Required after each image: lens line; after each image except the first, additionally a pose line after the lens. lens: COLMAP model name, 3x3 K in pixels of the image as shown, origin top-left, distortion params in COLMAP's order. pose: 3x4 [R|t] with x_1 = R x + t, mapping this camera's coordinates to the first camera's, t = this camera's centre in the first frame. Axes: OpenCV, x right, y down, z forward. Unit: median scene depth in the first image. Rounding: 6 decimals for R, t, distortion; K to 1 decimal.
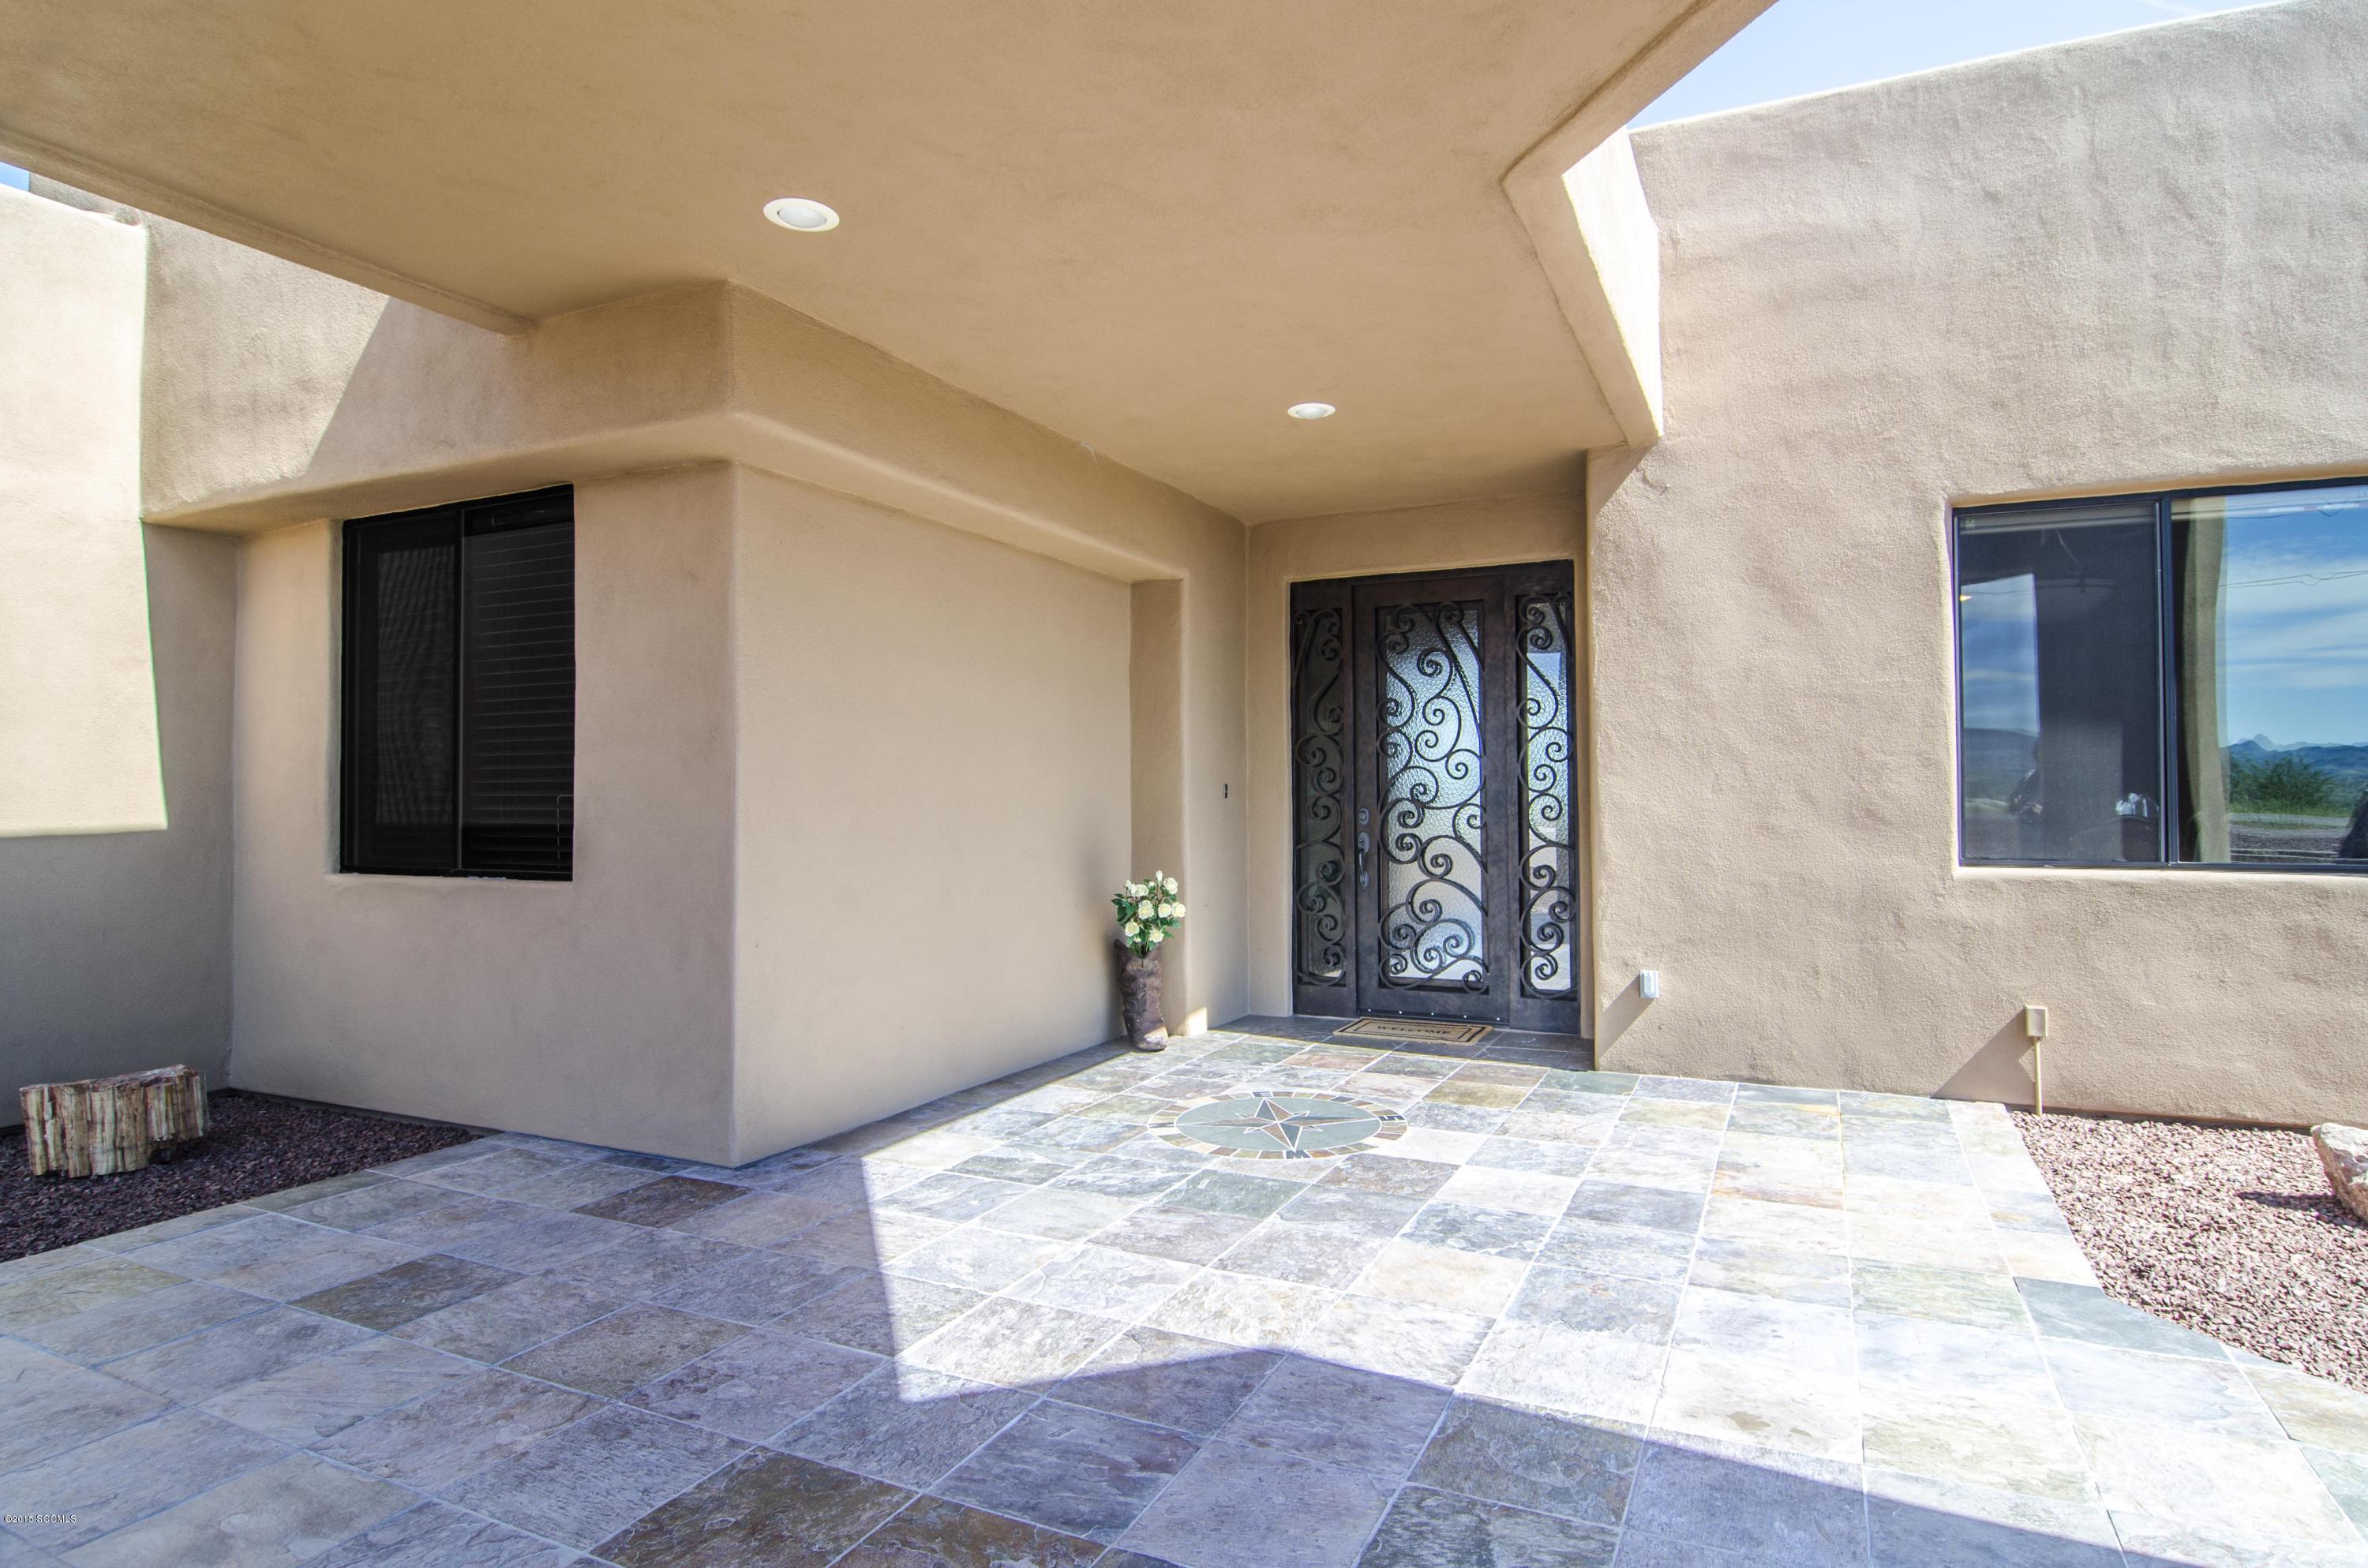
lens RADIAL K [[1458.8, 0, 1186.0], [0, 1458.8, 756.3], [0, 0, 1]] dist [-0.020181, -0.002180]
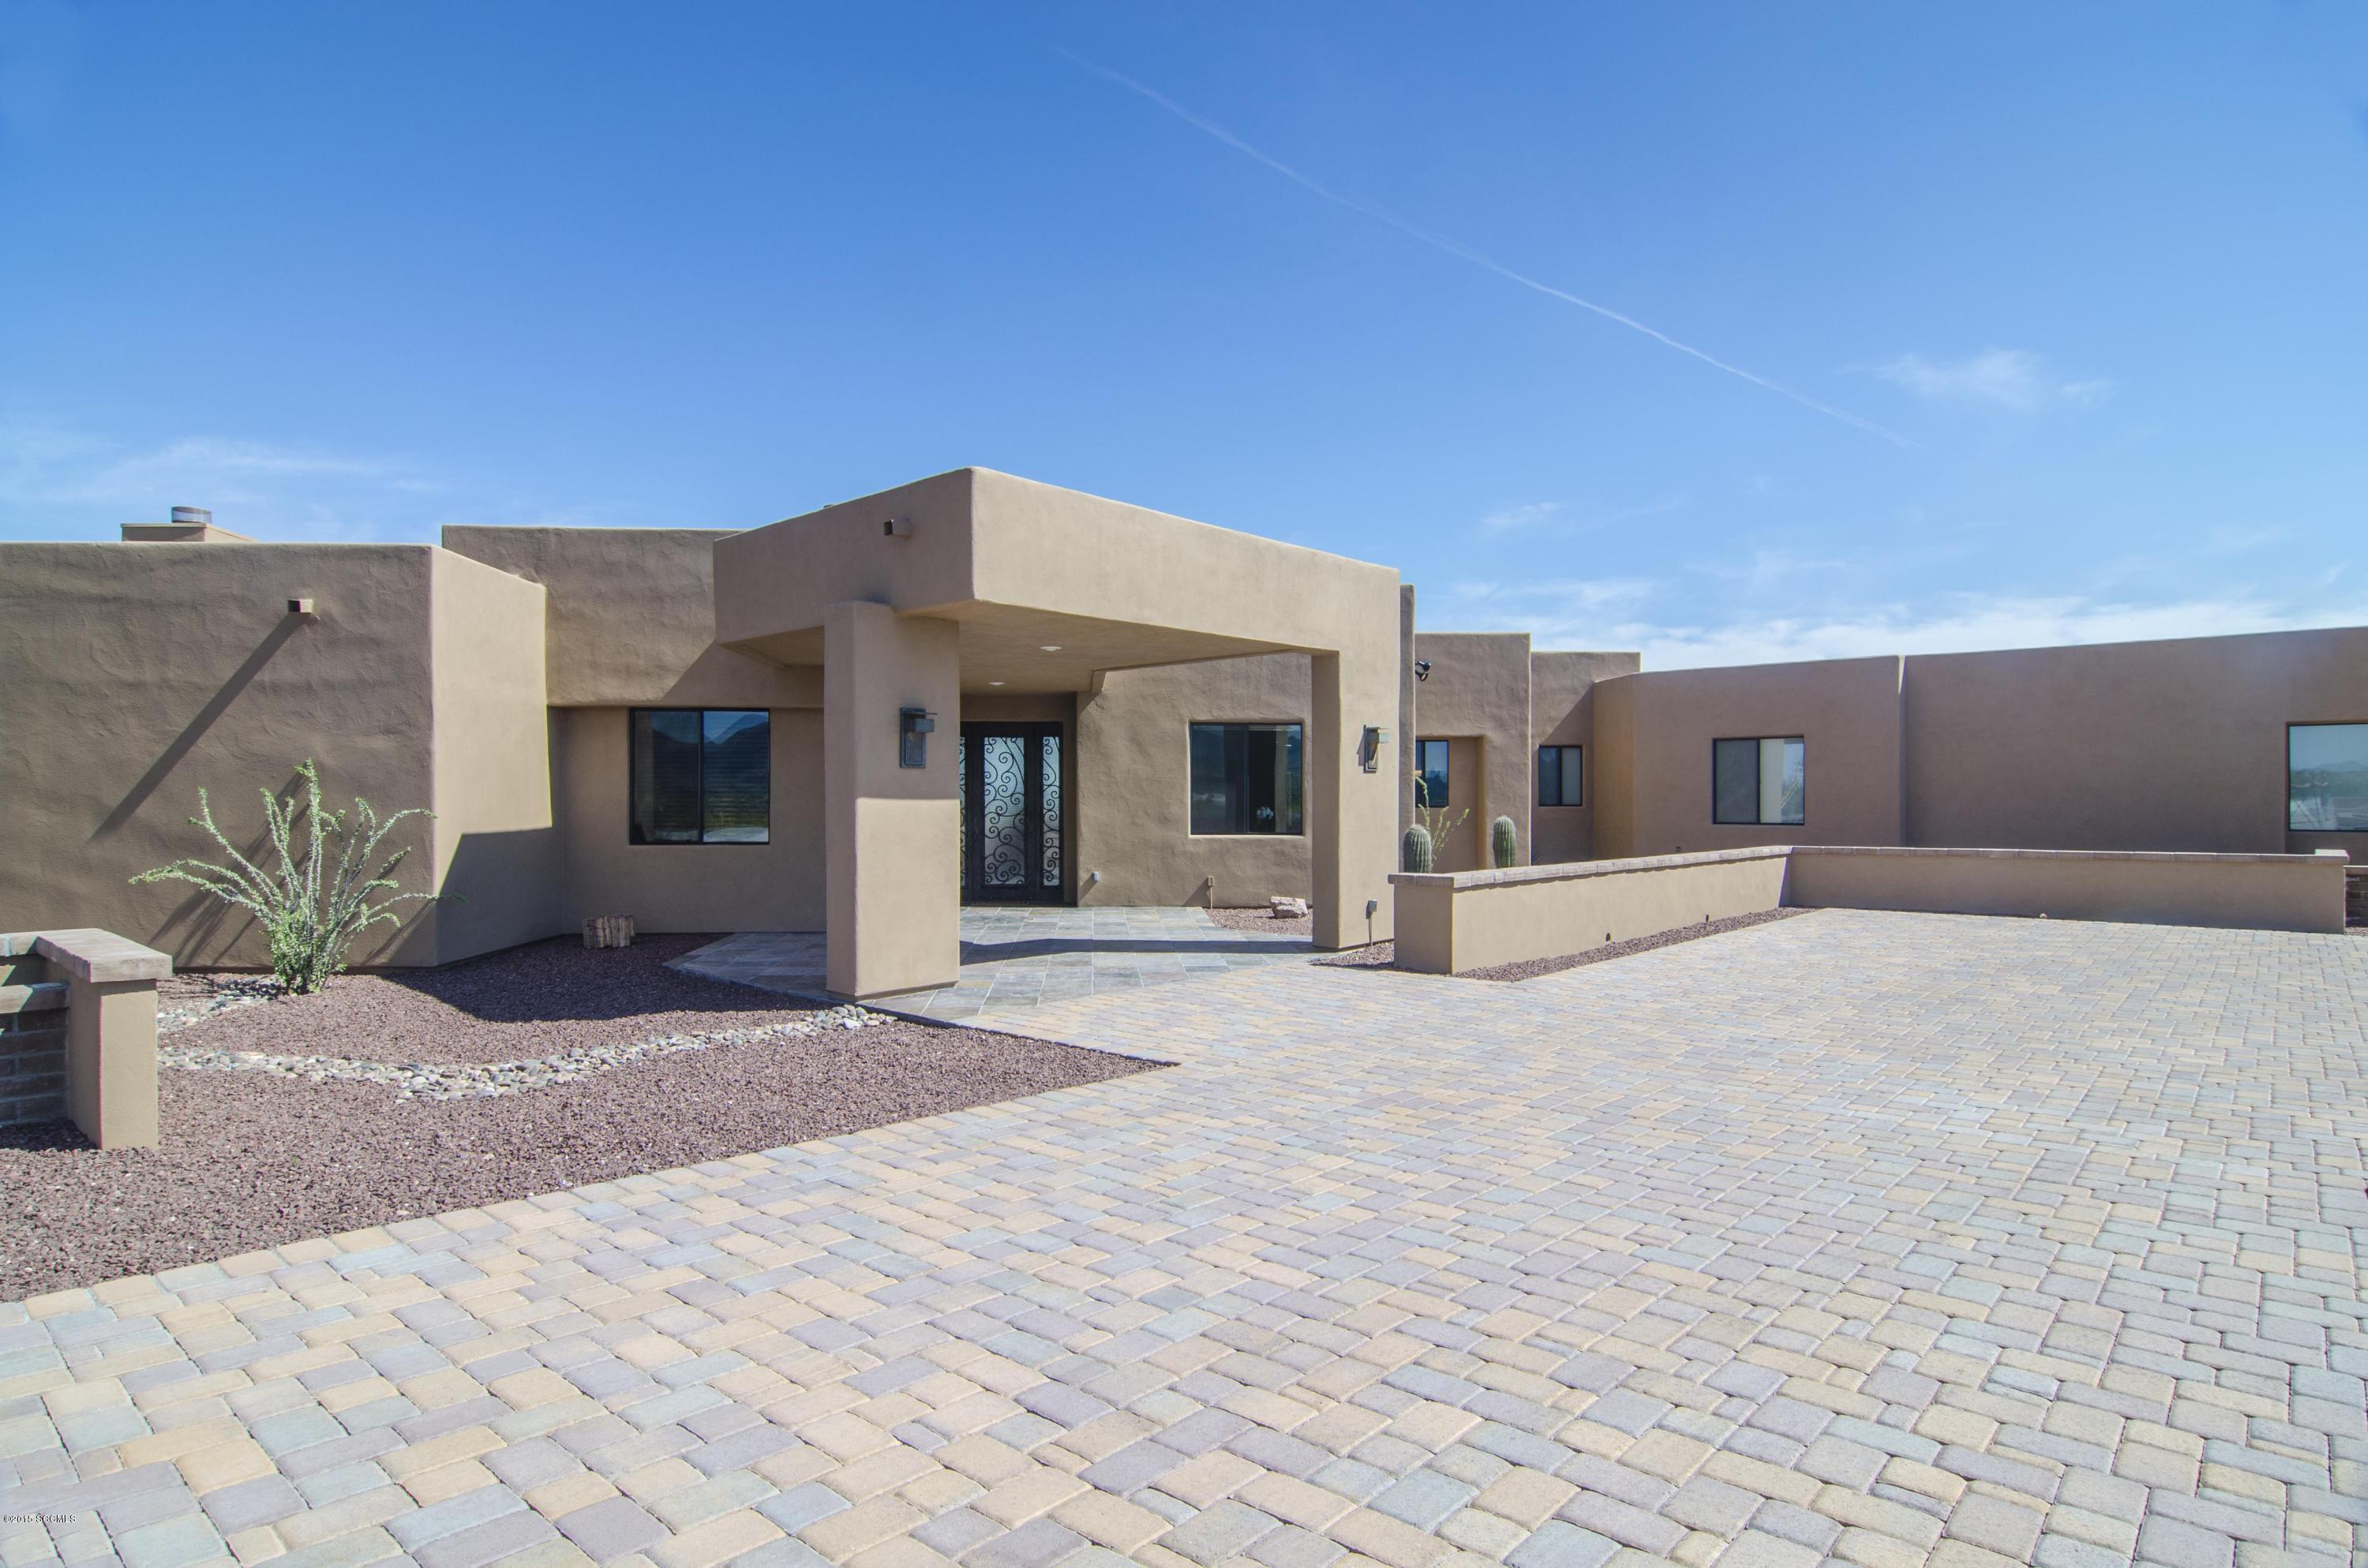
lens RADIAL K [[1285.0, 0, 1205.7], [0, 1285.0, 798.8], [0, 0, 1]] dist [-0.016781, -0.001218]
pose [[0.881989, 0.000861, 0.471270, -0.743207], [-0.015210, 0.999529, 0.026639, -0.076100], [-0.471025, -0.030664, 0.881587, -1.454098]]
